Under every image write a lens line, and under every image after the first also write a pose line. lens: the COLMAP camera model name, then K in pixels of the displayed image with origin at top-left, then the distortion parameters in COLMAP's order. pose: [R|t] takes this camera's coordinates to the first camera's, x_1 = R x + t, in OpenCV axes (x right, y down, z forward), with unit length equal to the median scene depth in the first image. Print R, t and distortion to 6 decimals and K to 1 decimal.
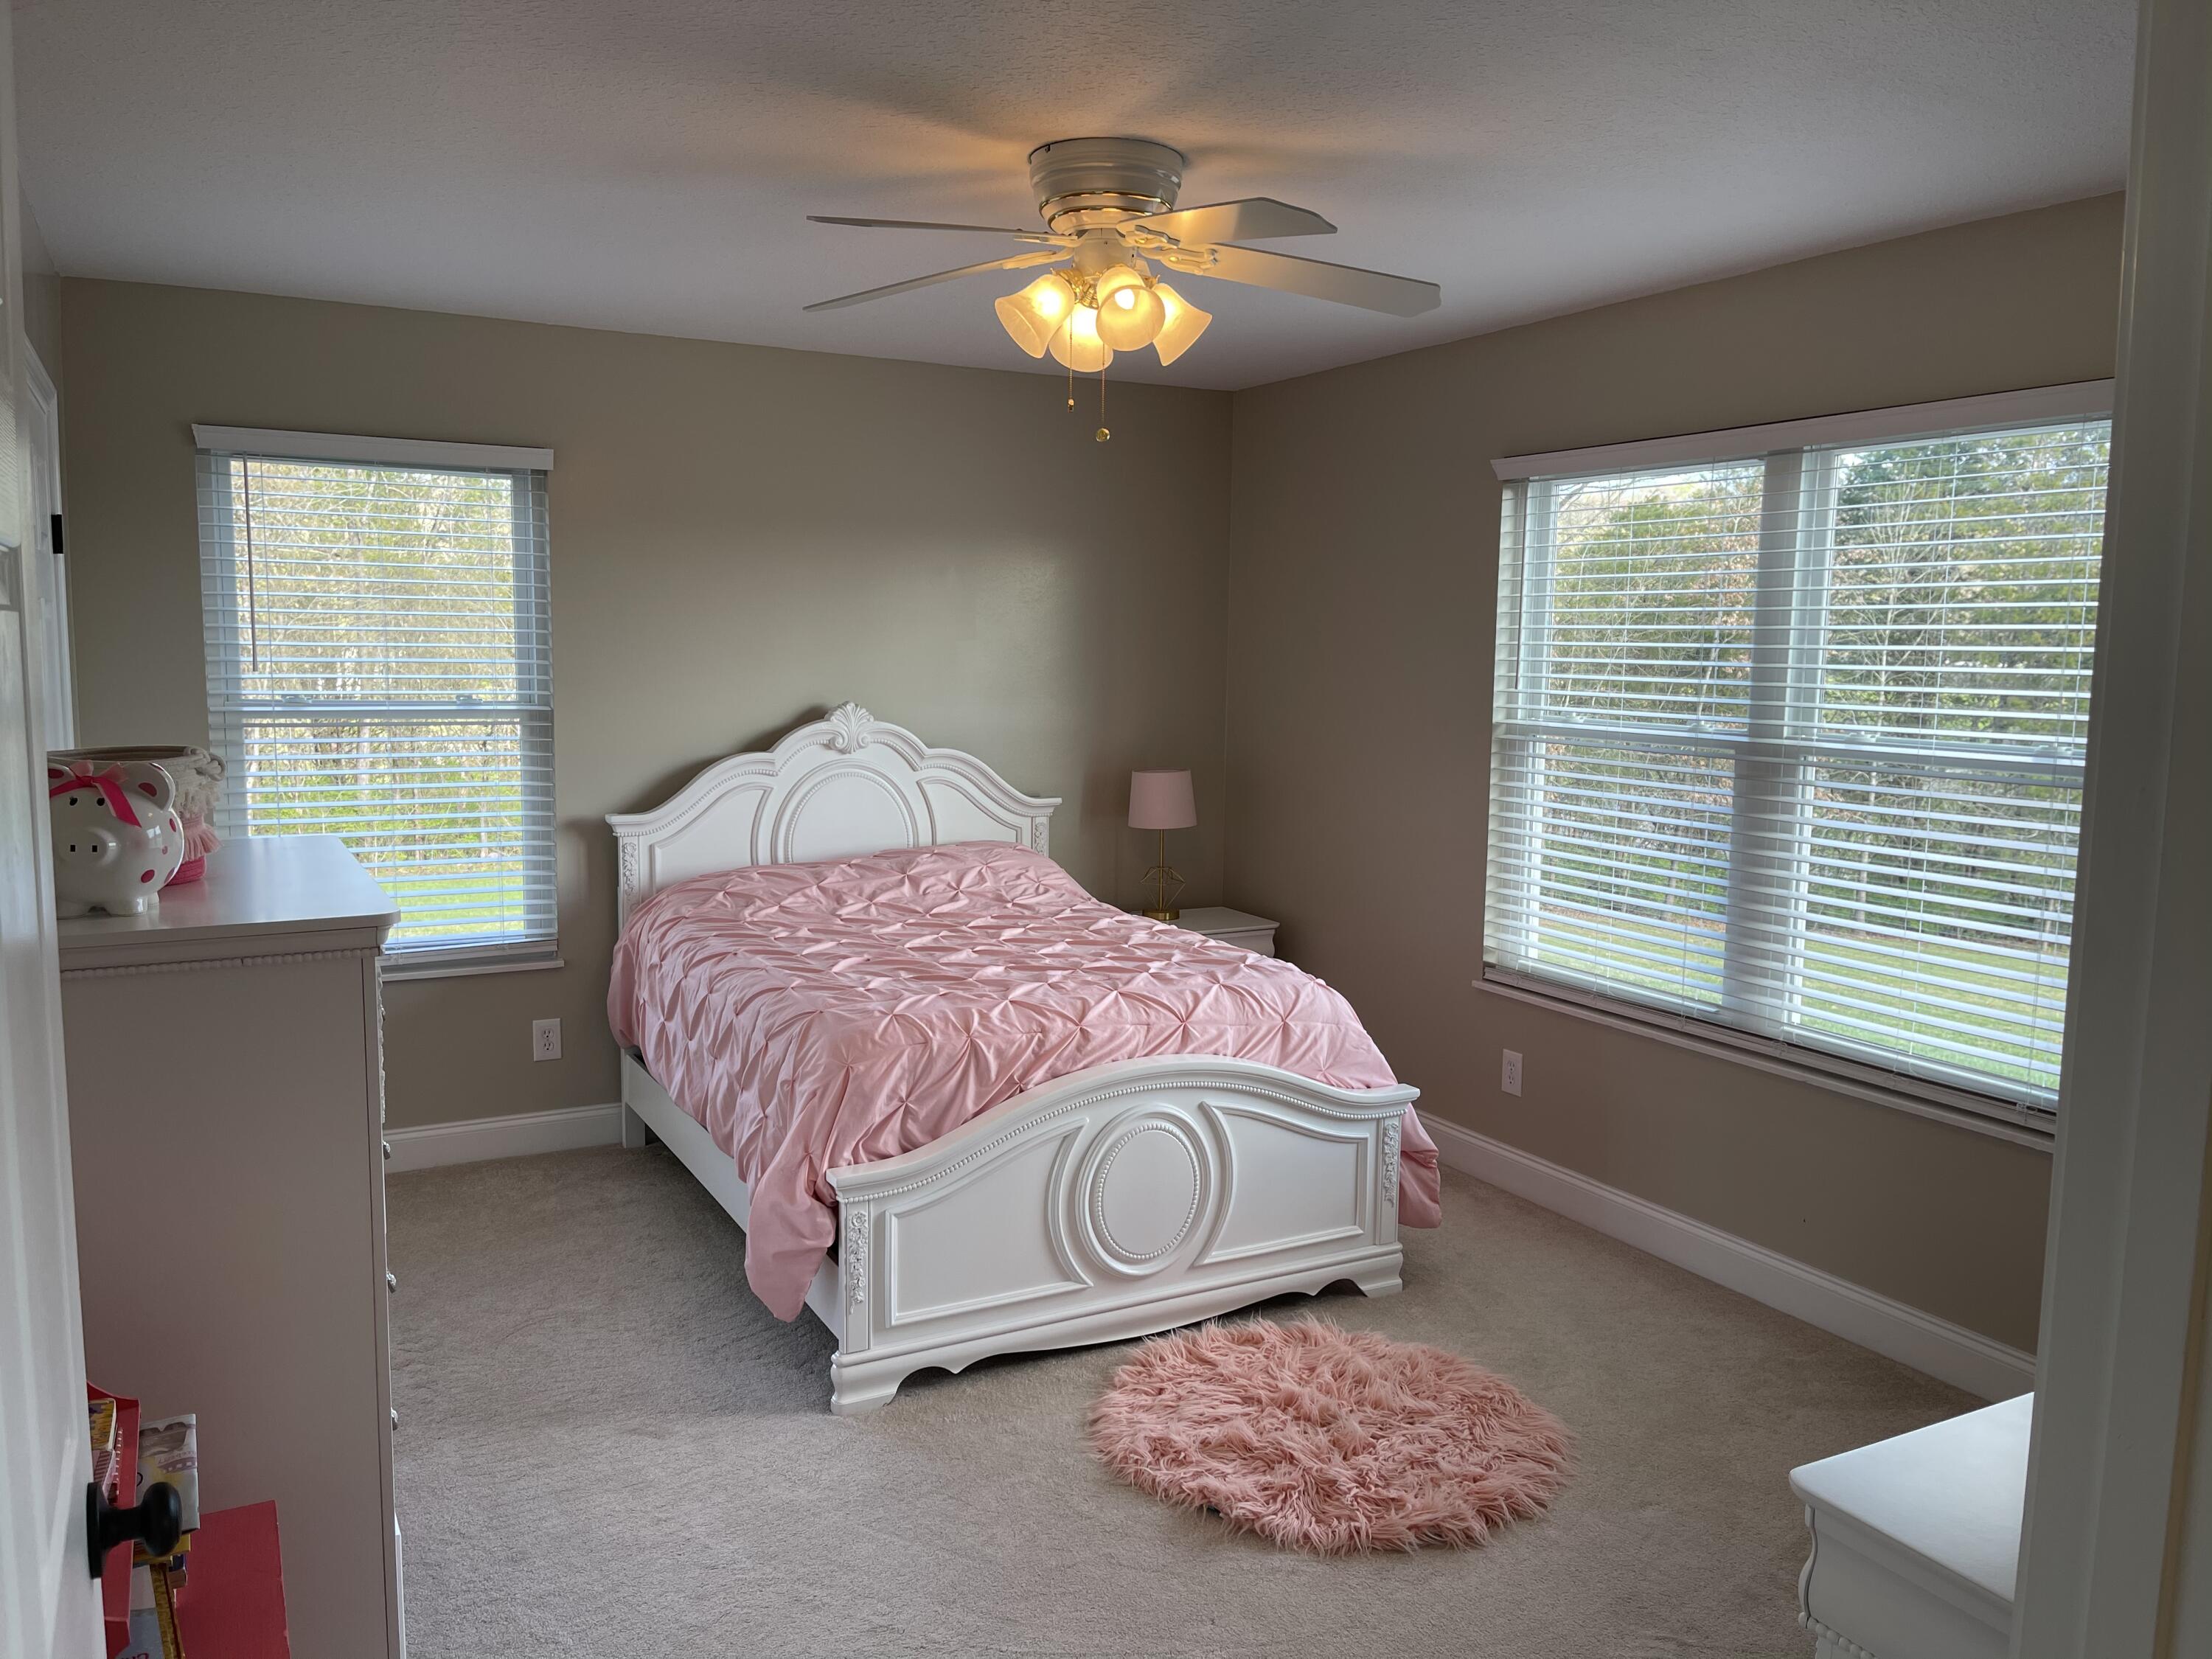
lens RADIAL K [[1660.5, 0, 1119.6], [0, 1660.5, 816.3], [0, 0, 1]] dist [0.082682, -0.103399]
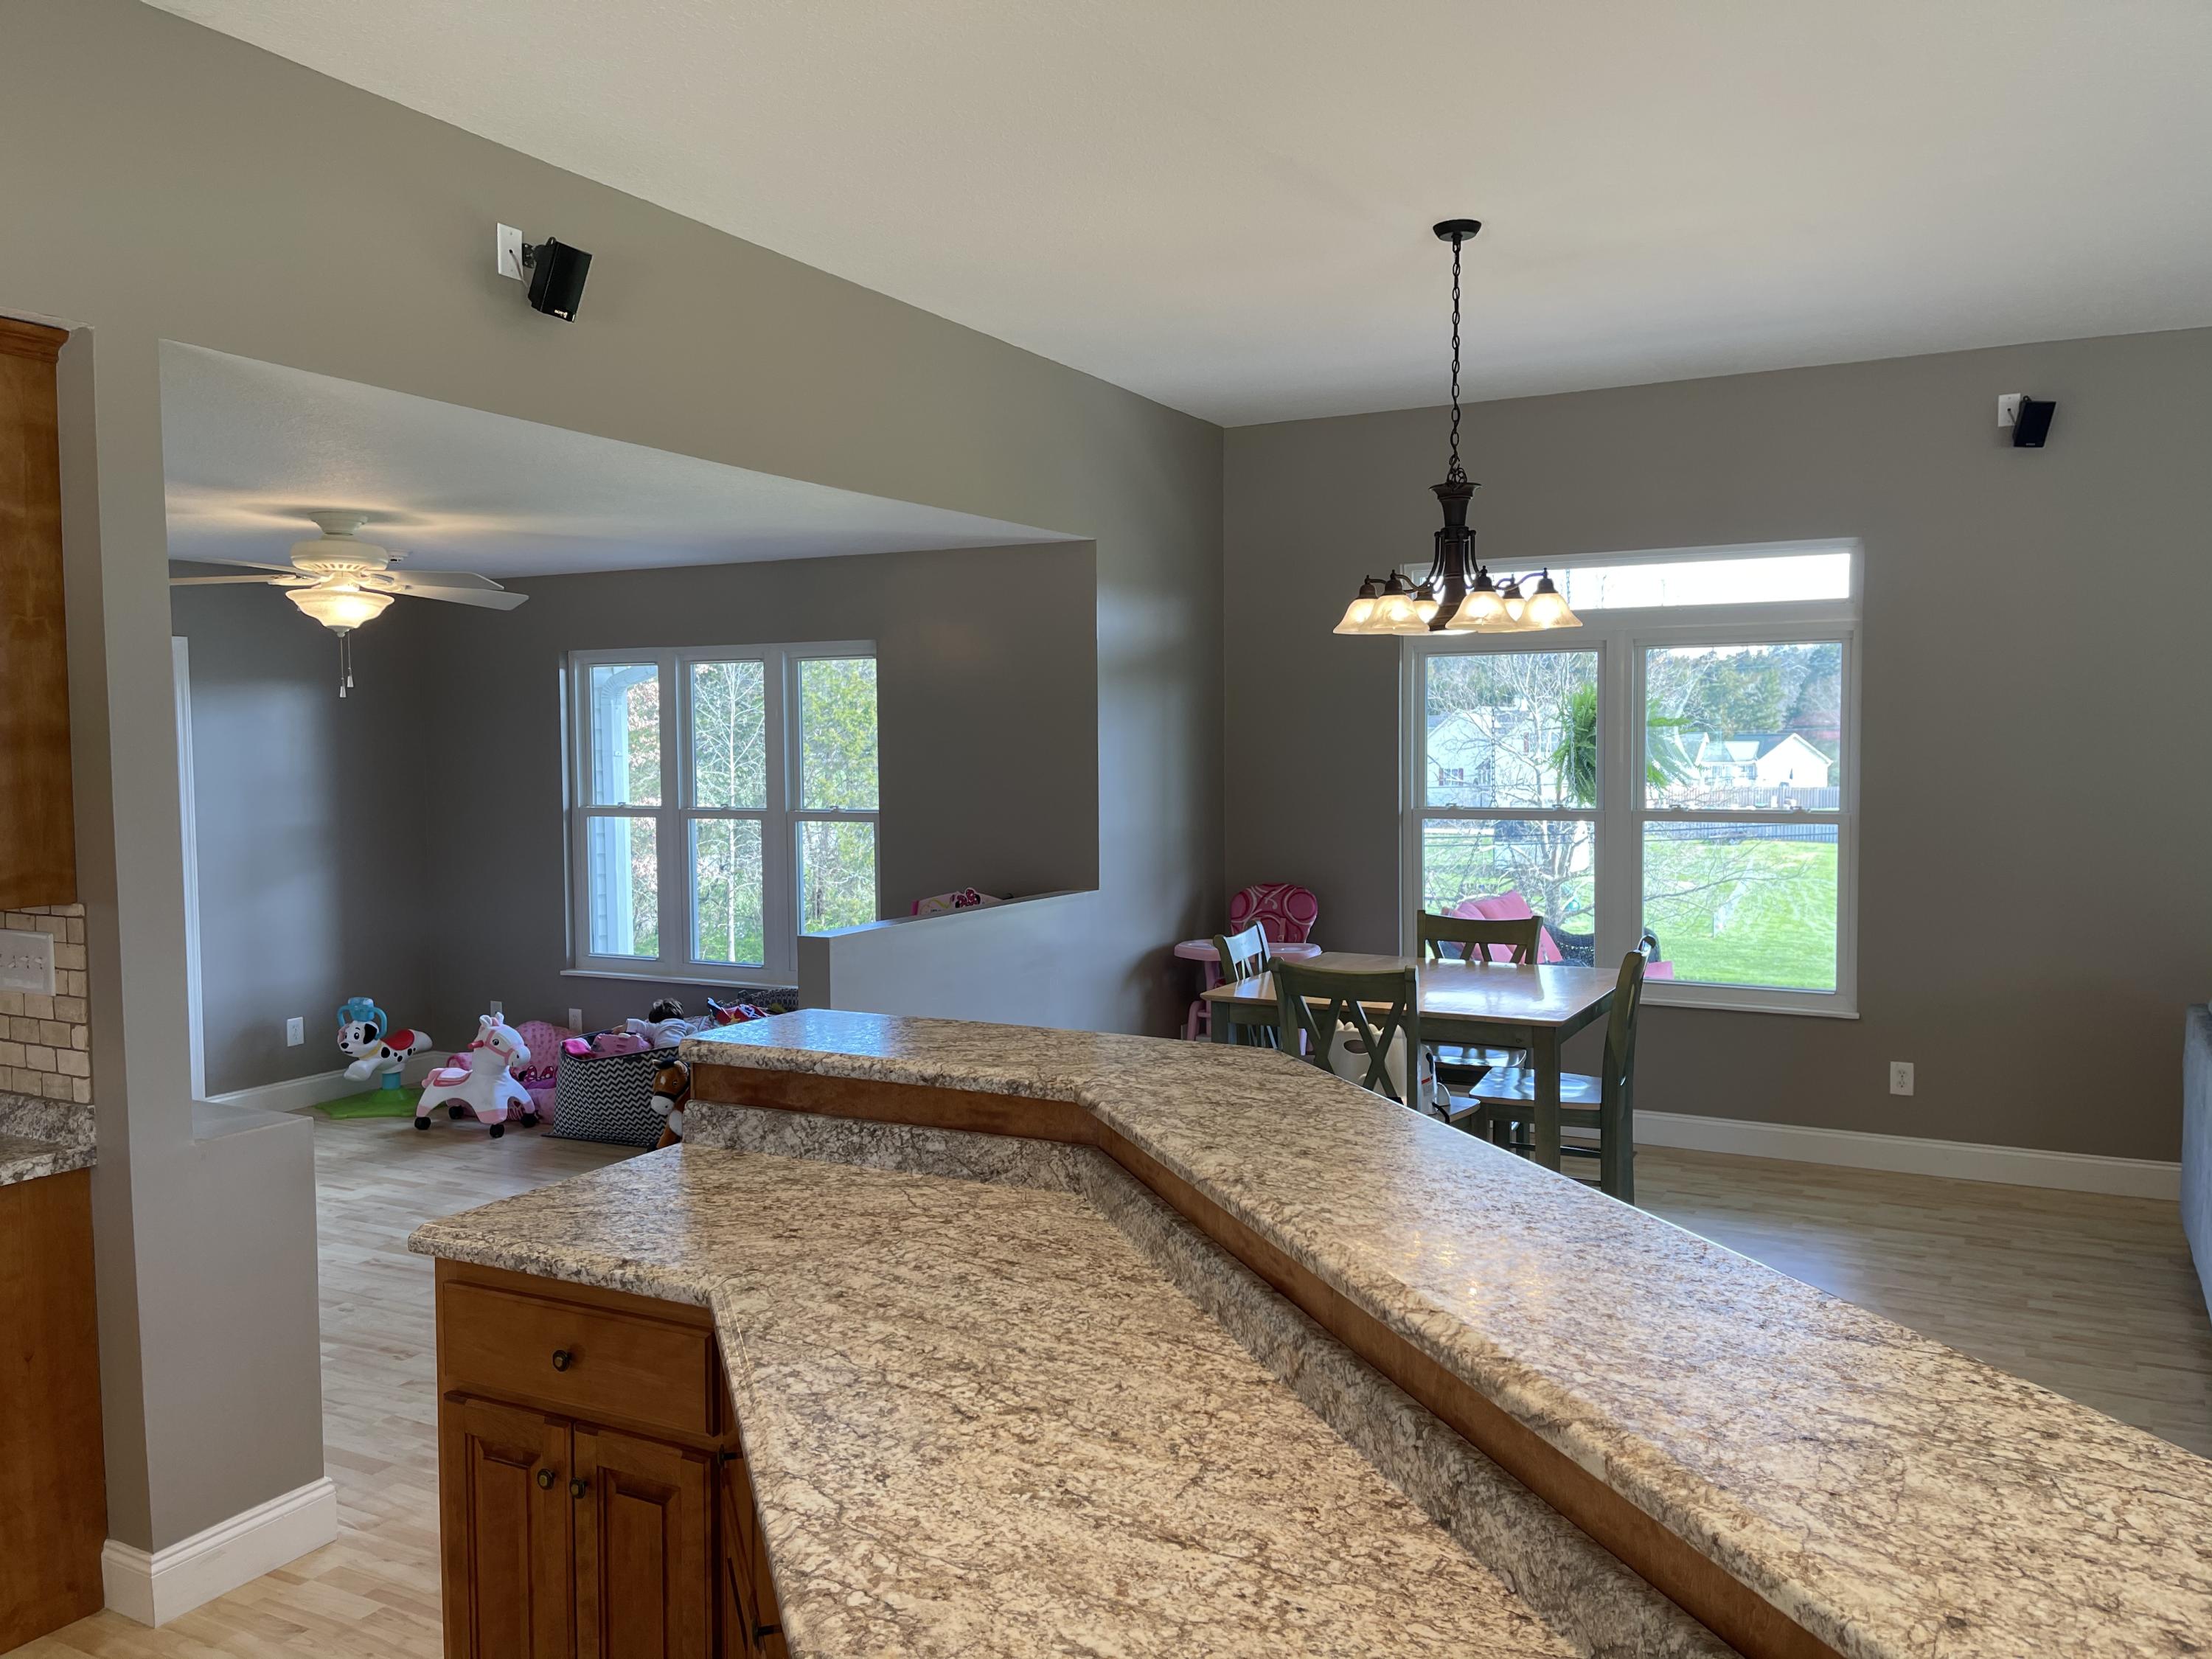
lens RADIAL K [[1660.5, 0, 1111.7], [0, 1660.5, 825.2], [0, 0, 1]] dist [0.082682, -0.103399]
pose [[0.832396, -0.051009, 0.551829, -1.024903], [0.080899, 0.996273, -0.029939, 0.264069], [-0.548245, 0.069564, 0.833420, -3.125239]]
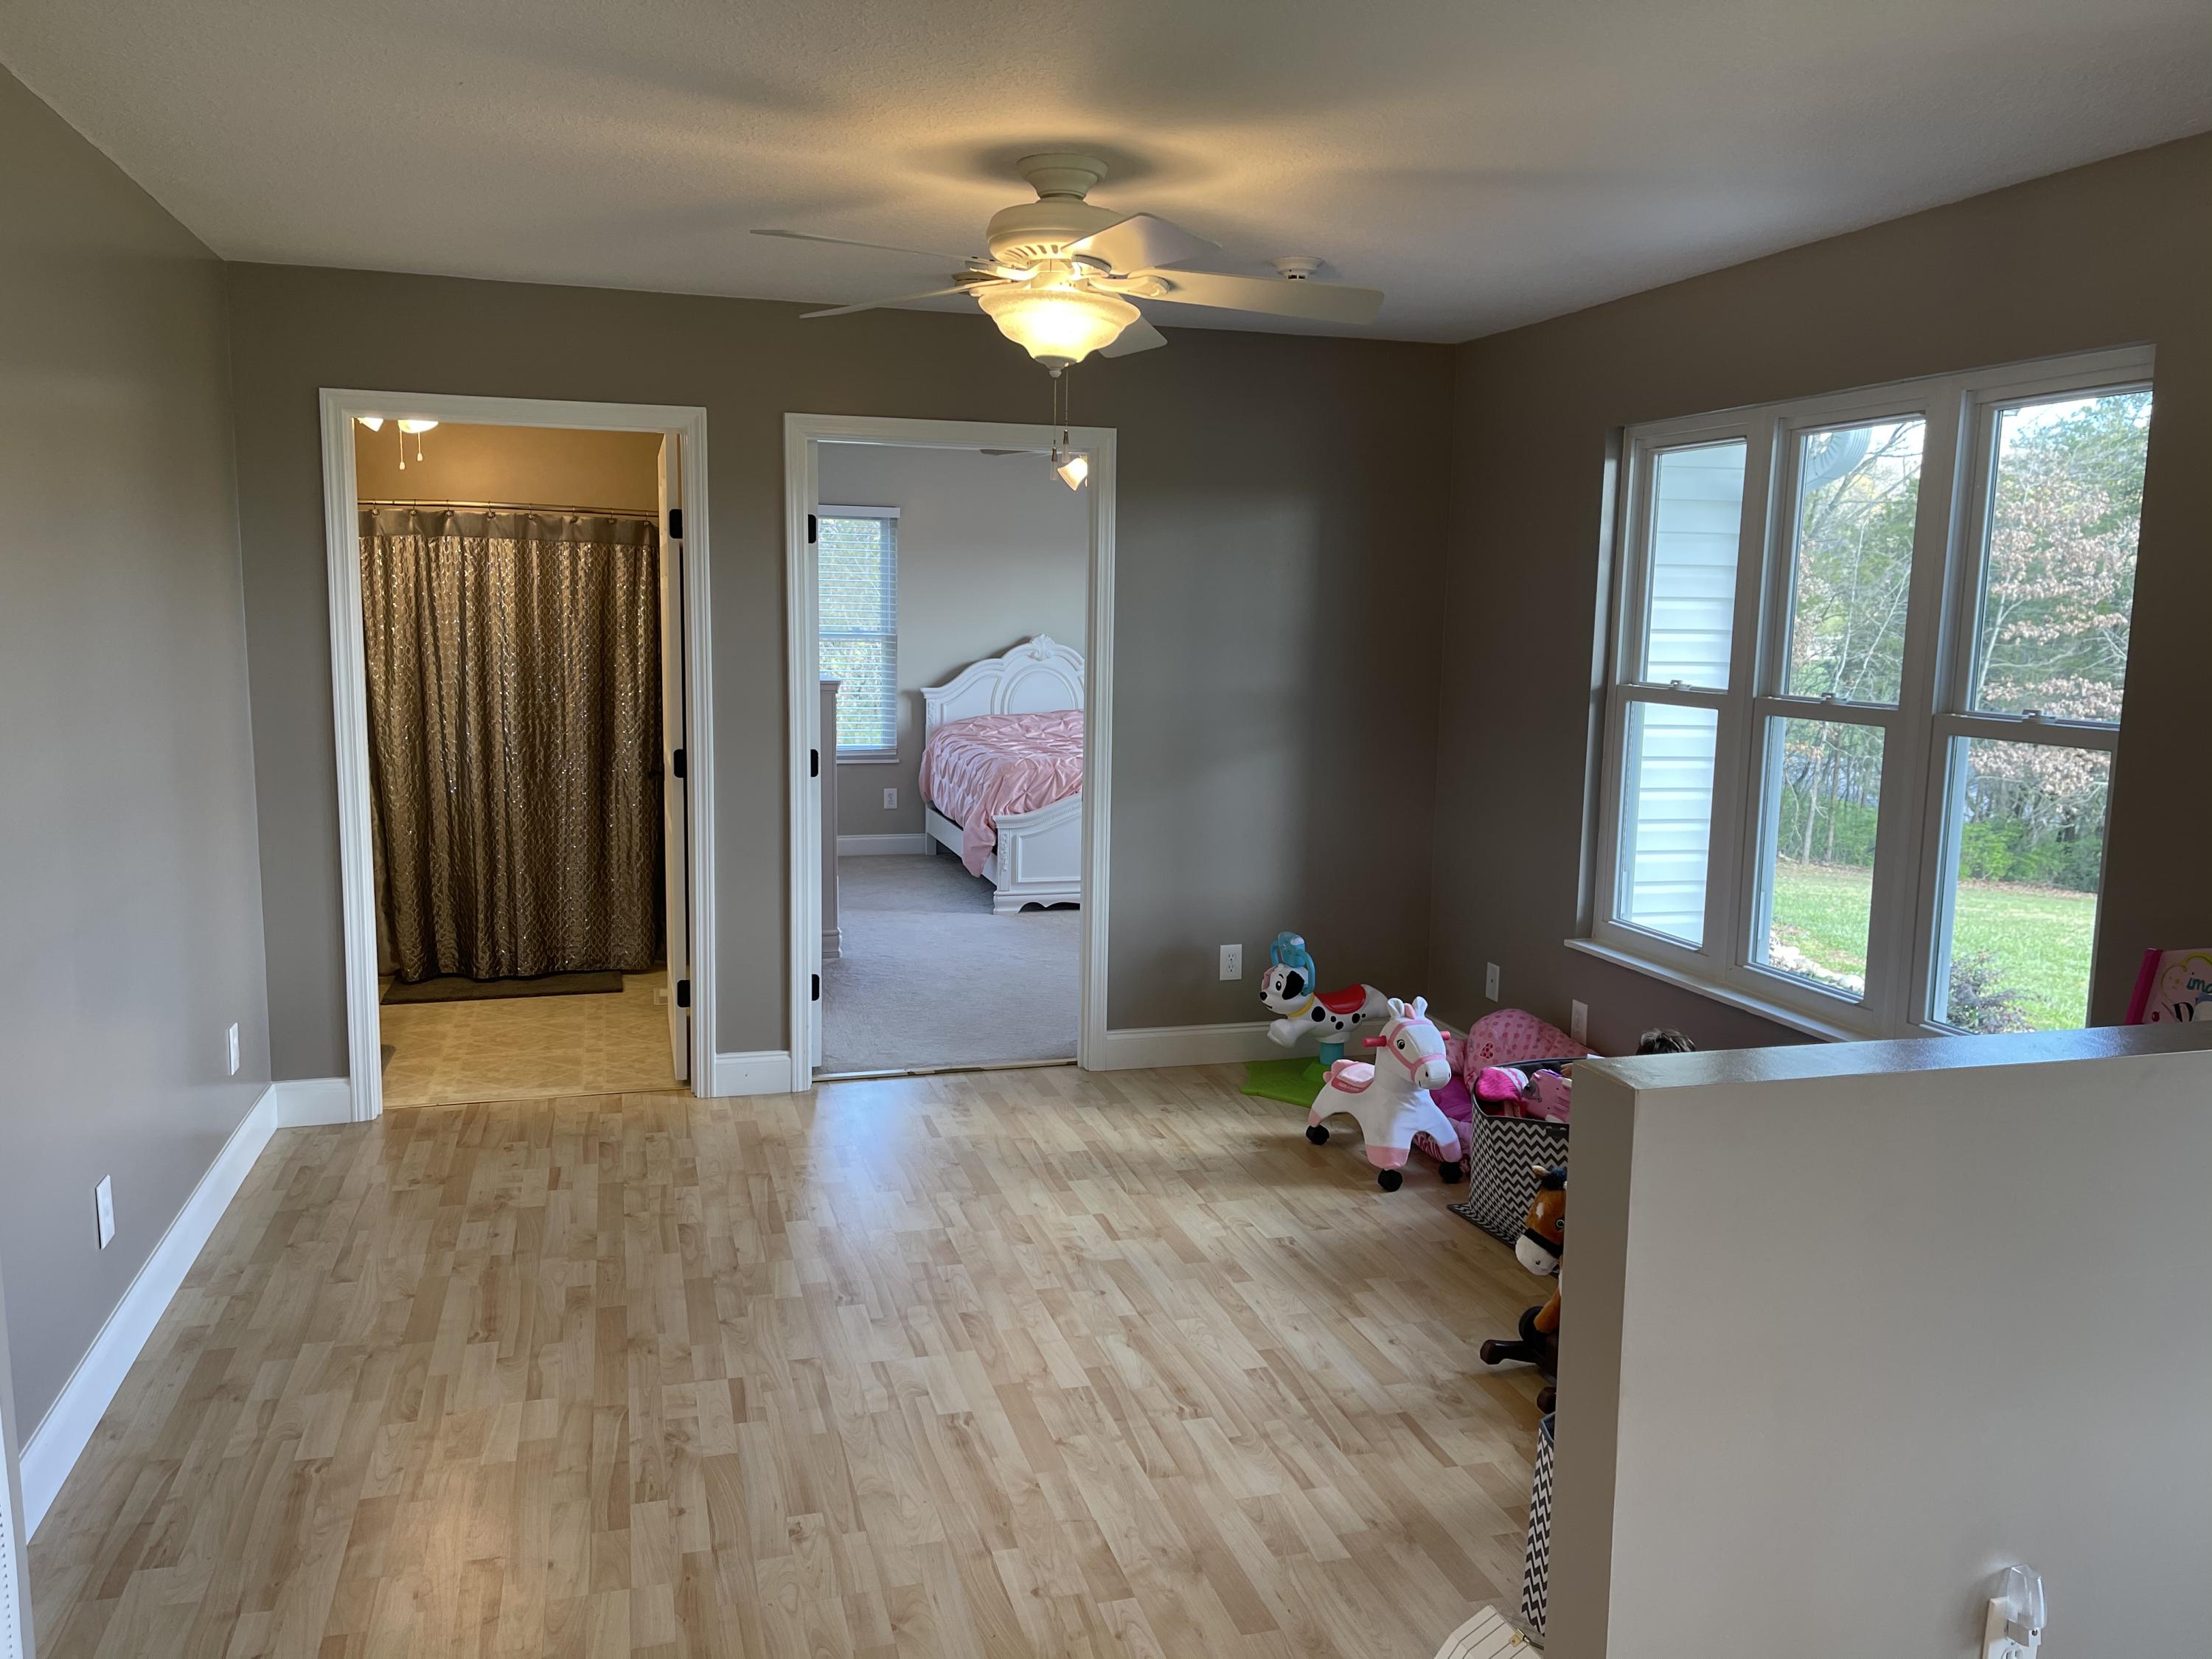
lens RADIAL K [[1660.5, 0, 1102.6], [0, 1660.5, 838.0], [0, 0, 1]] dist [0.082682, -0.103399]
pose [[0.976194, 0.033828, -0.214245, 0.375580], [-0.027554, 0.999101, 0.032203, 0.119178], [0.215142, -0.025533, 0.976249, -1.002672]]
